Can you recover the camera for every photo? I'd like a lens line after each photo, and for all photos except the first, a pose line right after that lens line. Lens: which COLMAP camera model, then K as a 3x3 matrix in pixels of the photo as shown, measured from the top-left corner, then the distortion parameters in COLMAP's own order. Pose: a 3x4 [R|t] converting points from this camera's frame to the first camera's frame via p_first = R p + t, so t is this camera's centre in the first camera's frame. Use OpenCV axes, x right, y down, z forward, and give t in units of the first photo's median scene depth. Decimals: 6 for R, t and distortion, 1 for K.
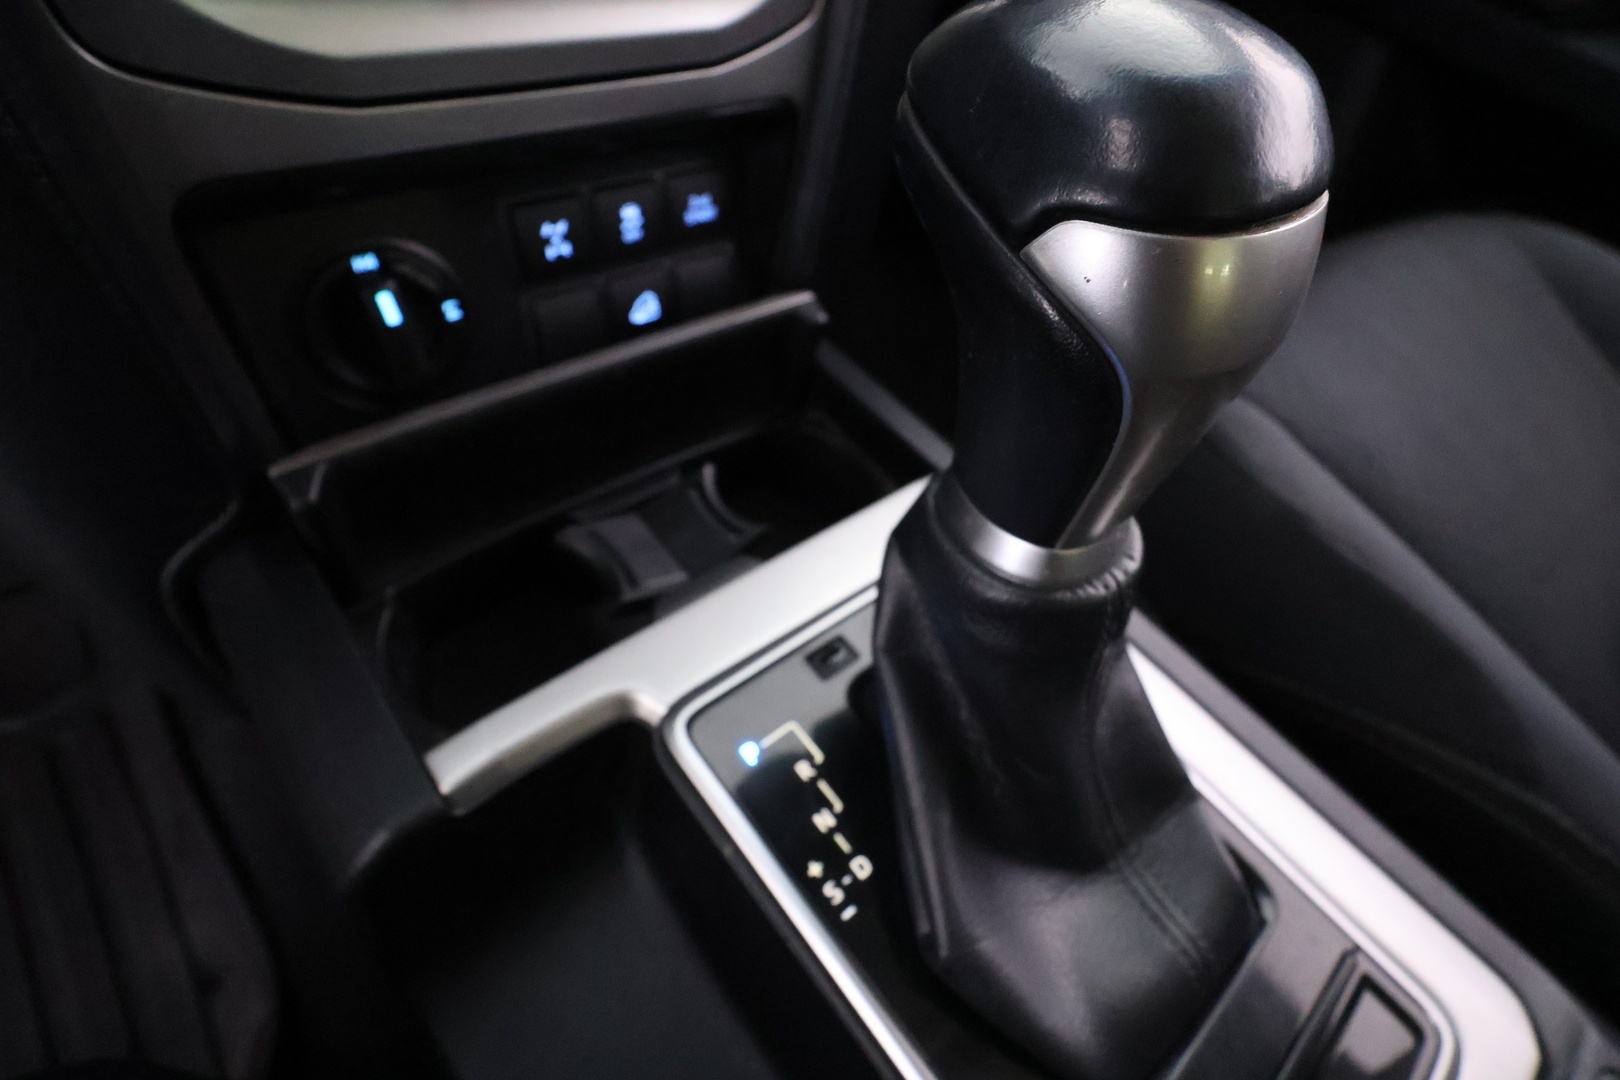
lens RADIAL K [[745.6, 0, 814.4], [0, 745.6, 535.0], [0, 0, 1]] dist [-0.002799, 0.000860]
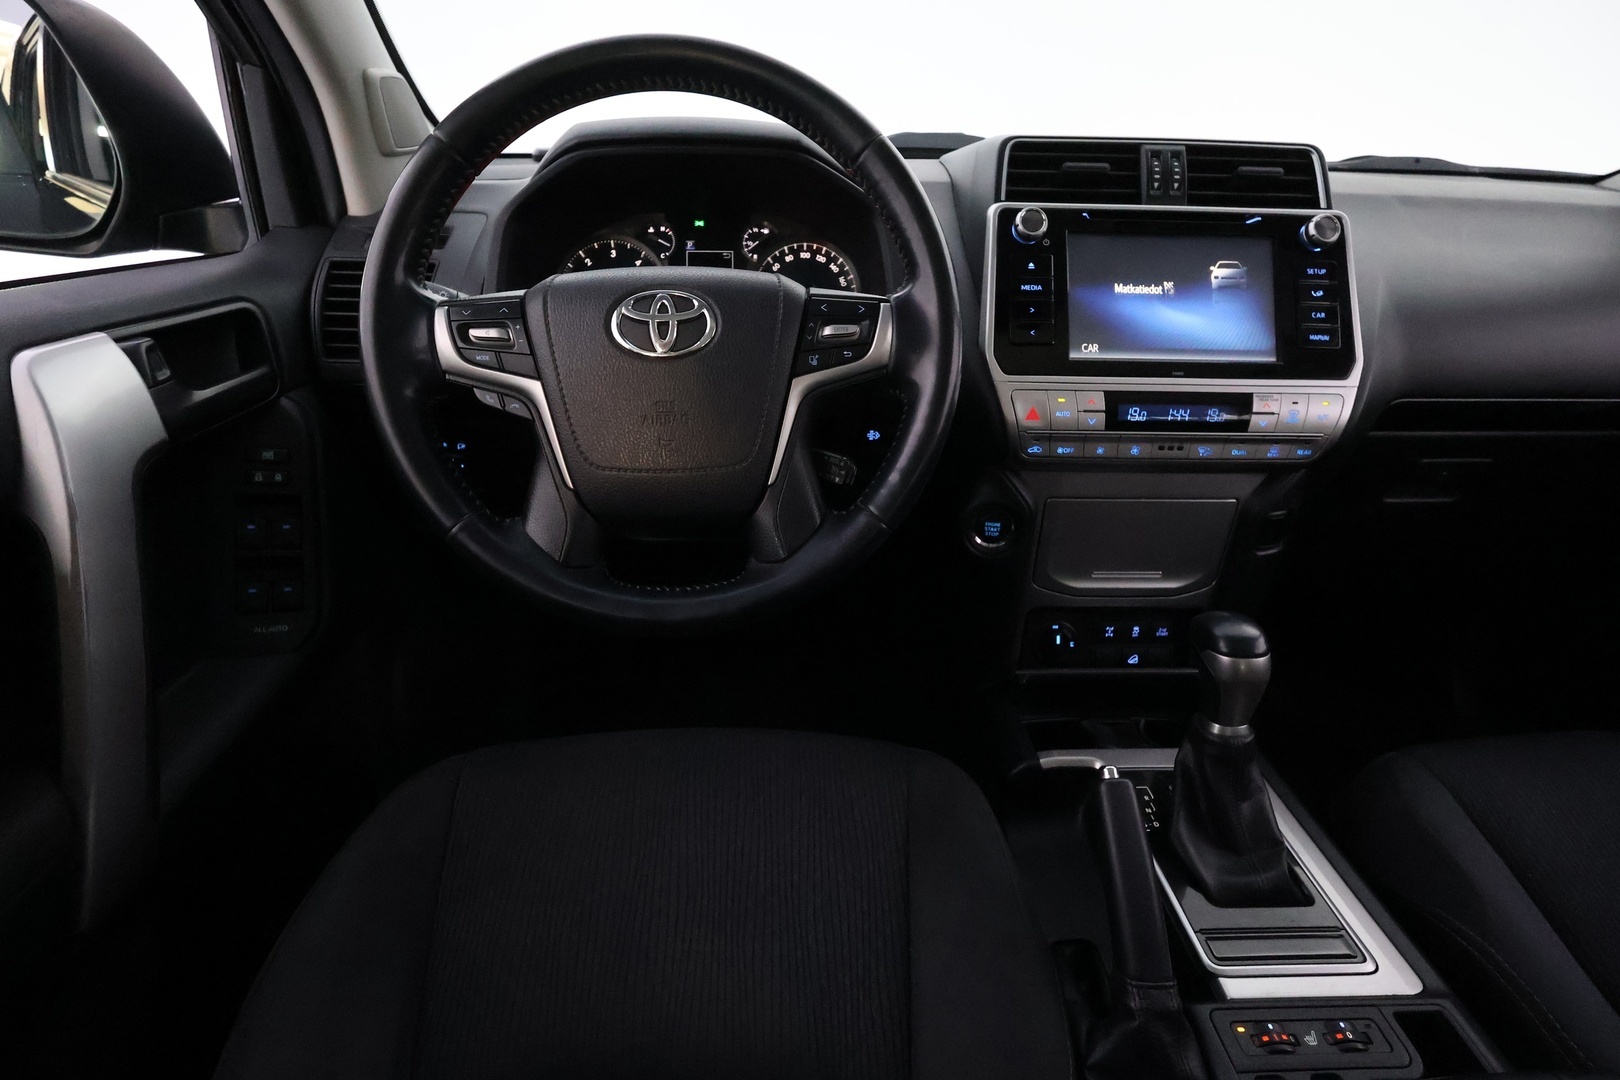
lens RADIAL K [[690.8, 0, 836.3], [0, 690.8, 546.5], [0, 0, 1]] dist [-0.000637, 0.000069]
pose [[0.780050, 0.136260, -0.610700, 0.566376], [-0.401359, 0.857722, -0.321283, 0.809502], [0.480033, 0.495727, 0.723756, -2.147317]]
